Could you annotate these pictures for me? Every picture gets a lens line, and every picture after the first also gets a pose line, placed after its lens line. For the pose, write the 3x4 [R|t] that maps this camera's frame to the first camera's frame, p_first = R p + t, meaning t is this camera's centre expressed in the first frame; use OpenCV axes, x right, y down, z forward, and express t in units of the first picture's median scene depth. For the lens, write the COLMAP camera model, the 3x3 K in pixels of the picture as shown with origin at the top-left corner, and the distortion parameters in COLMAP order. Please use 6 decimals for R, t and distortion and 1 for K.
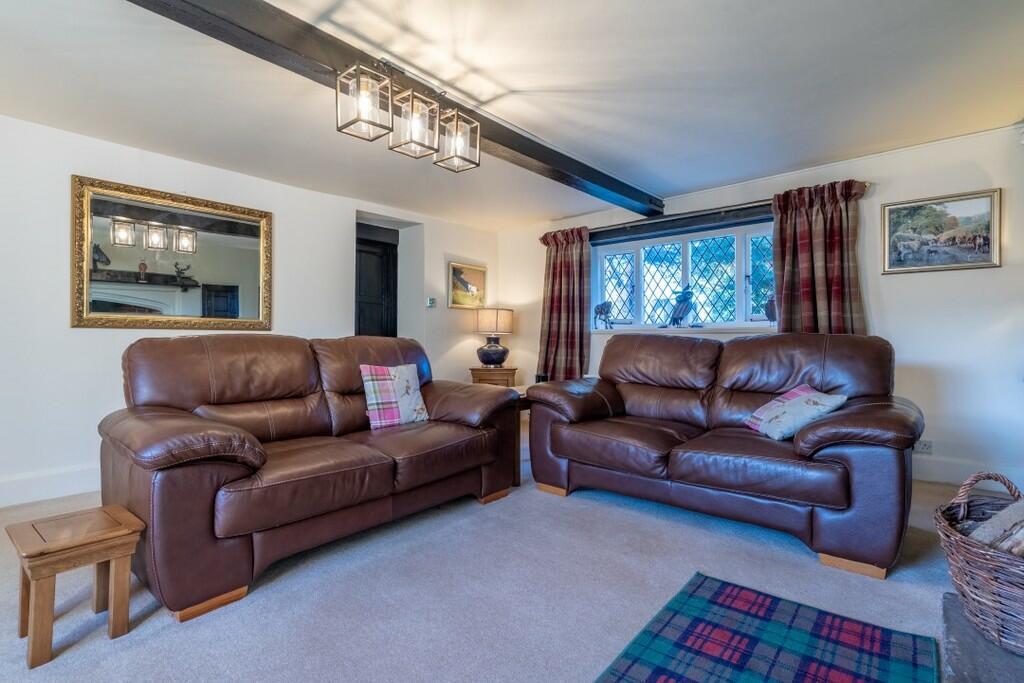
lens RADIAL K [[496.7, 0, 506.3], [0, 496.7, 337.8], [0, 0, 1]] dist [0.002442, 0.000385]
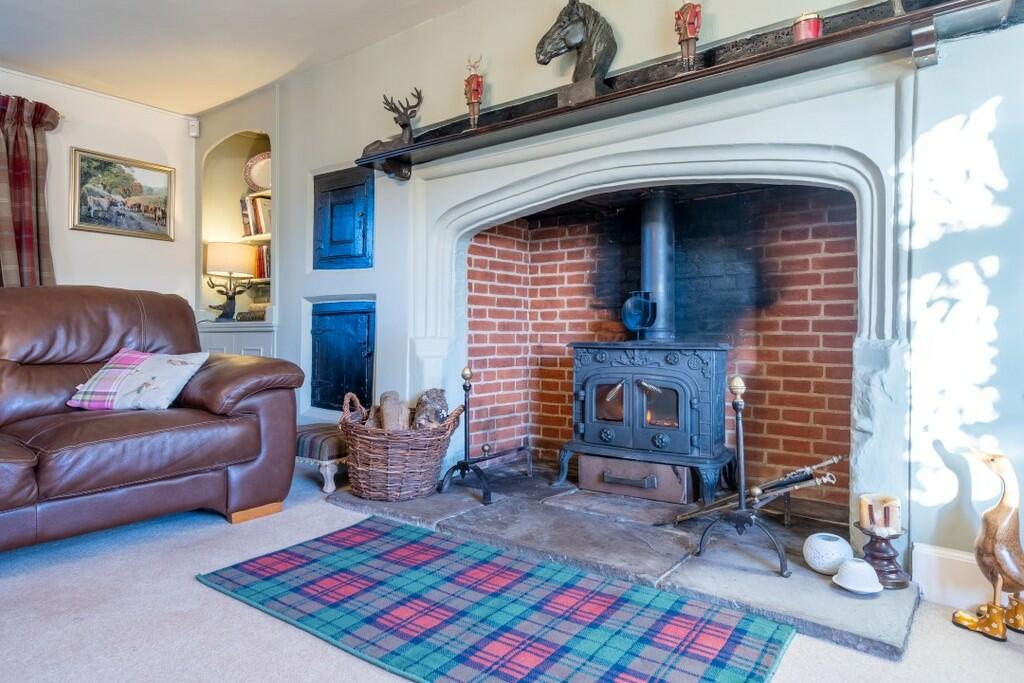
lens RADIAL K [[615.4, 0, 505.7], [0, 615.4, 333.3], [0, 0, 1]] dist [0.007849, 0.000362]
pose [[-0.062327, -0.000917, 0.998055, -0.489670], [0.002203, 0.999997, 0.001056, 0.072652], [-0.998053, 0.002265, -0.062325, 0.461180]]
